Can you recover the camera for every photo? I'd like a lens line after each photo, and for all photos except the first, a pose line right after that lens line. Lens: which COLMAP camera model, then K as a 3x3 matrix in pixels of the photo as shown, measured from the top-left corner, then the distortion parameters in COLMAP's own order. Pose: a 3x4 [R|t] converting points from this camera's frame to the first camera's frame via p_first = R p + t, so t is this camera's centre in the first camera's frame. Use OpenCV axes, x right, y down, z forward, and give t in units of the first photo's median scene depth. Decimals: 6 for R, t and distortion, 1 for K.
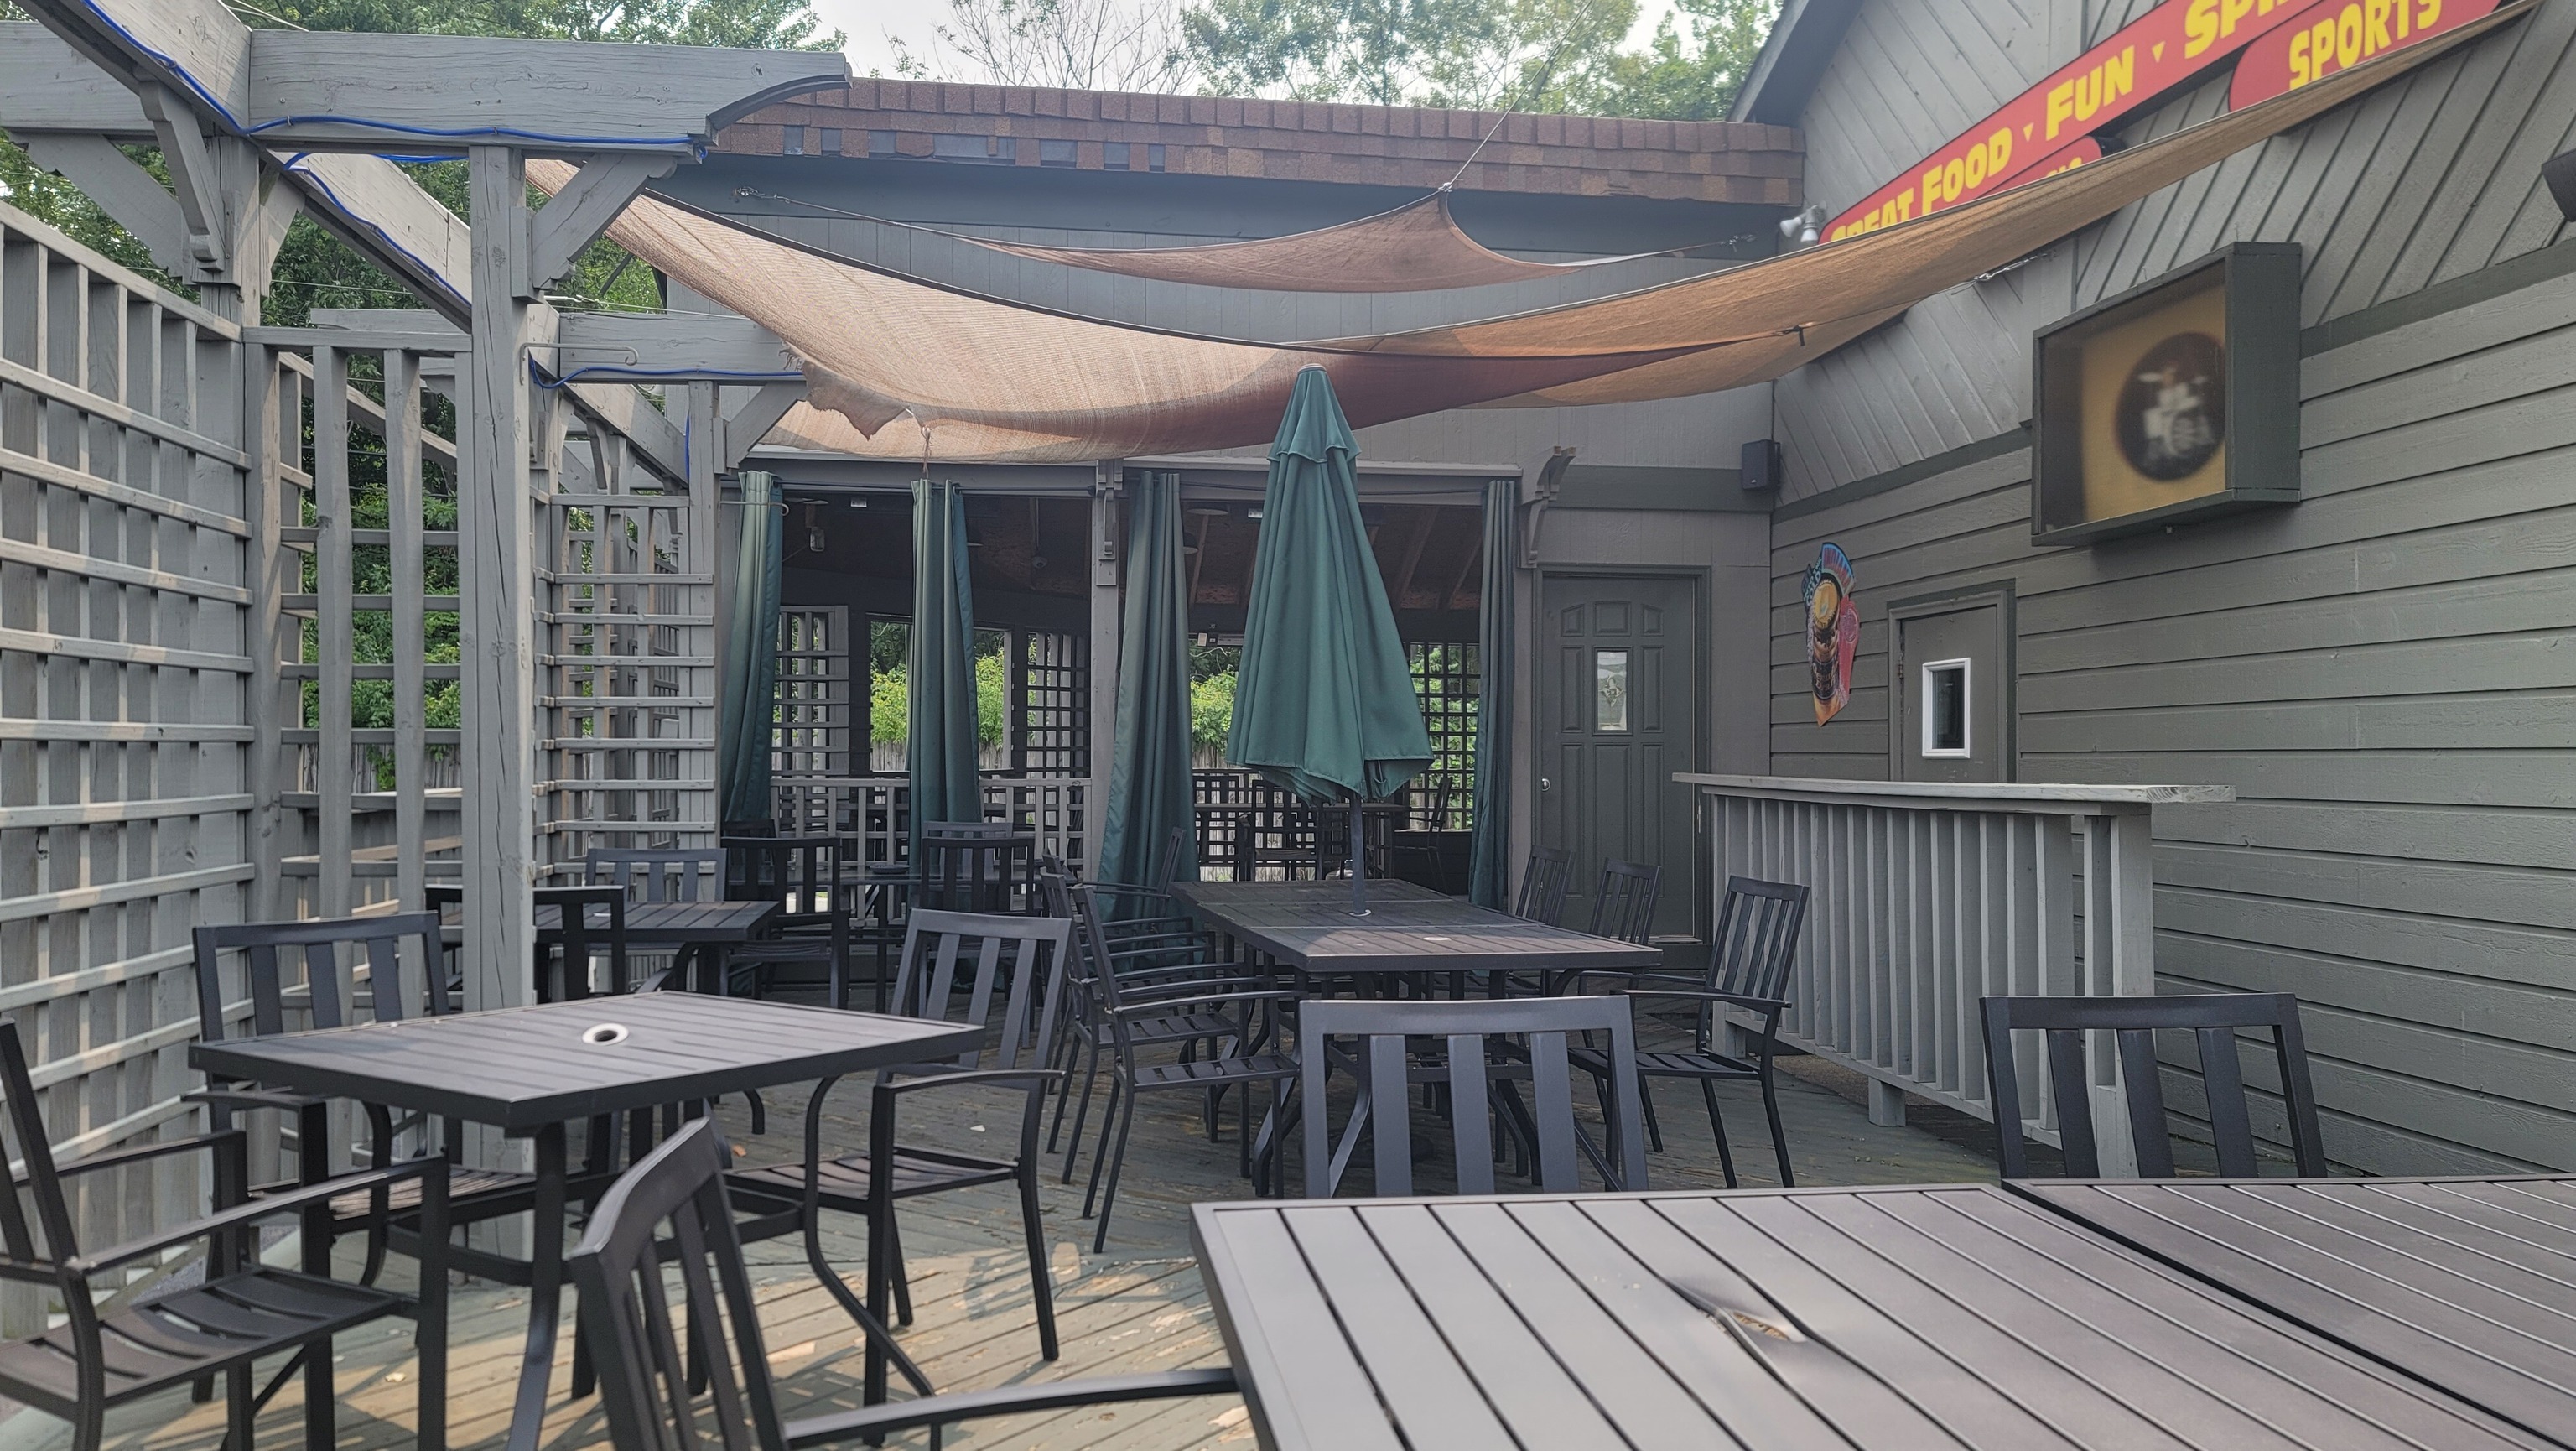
lens RADIAL K [[1894.0, 0, 1299.0], [0, 1894.0, 747.8], [0, 0, 1]] dist [0.065992, -0.039076]
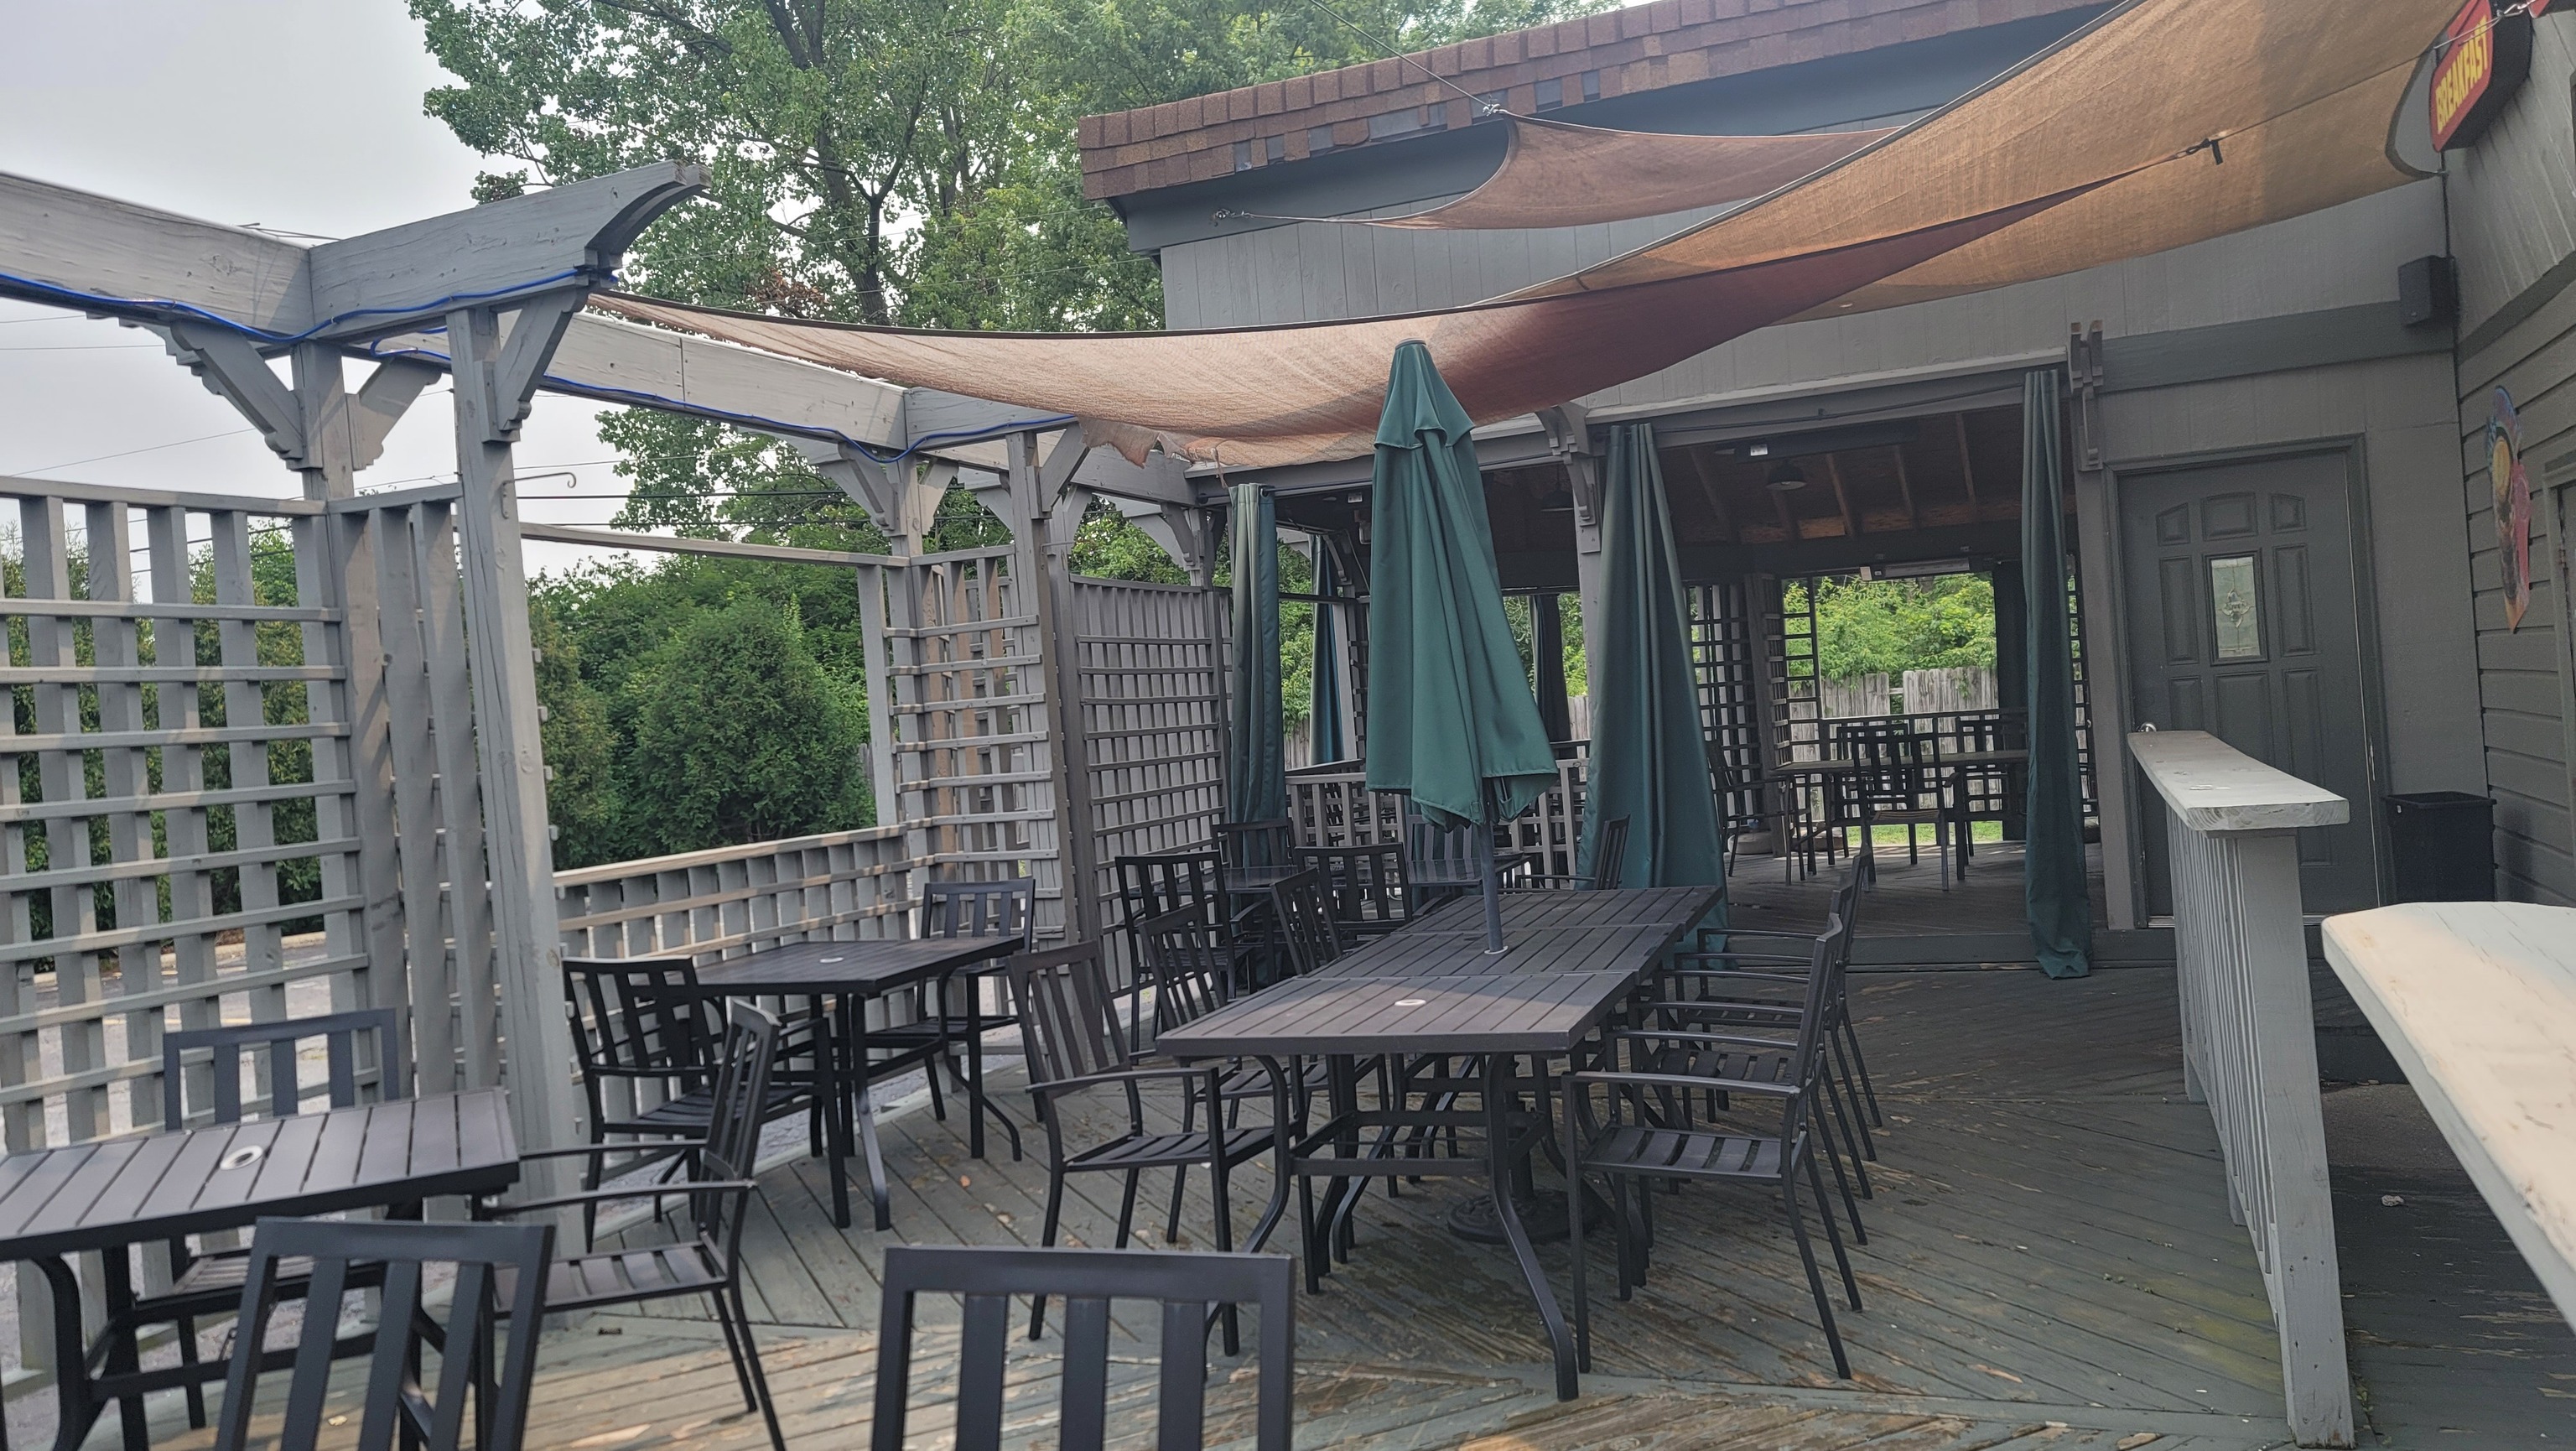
lens RADIAL K [[1894.0, 0, 1303.3], [0, 1894.0, 722.3], [0, 0, 1]] dist [0.065992, -0.039076]
pose [[0.867090, -0.067113, -0.493611, 0.310777], [0.079585, 0.996819, 0.004271, -0.023056], [0.491754, -0.042988, 0.869672, 0.150379]]
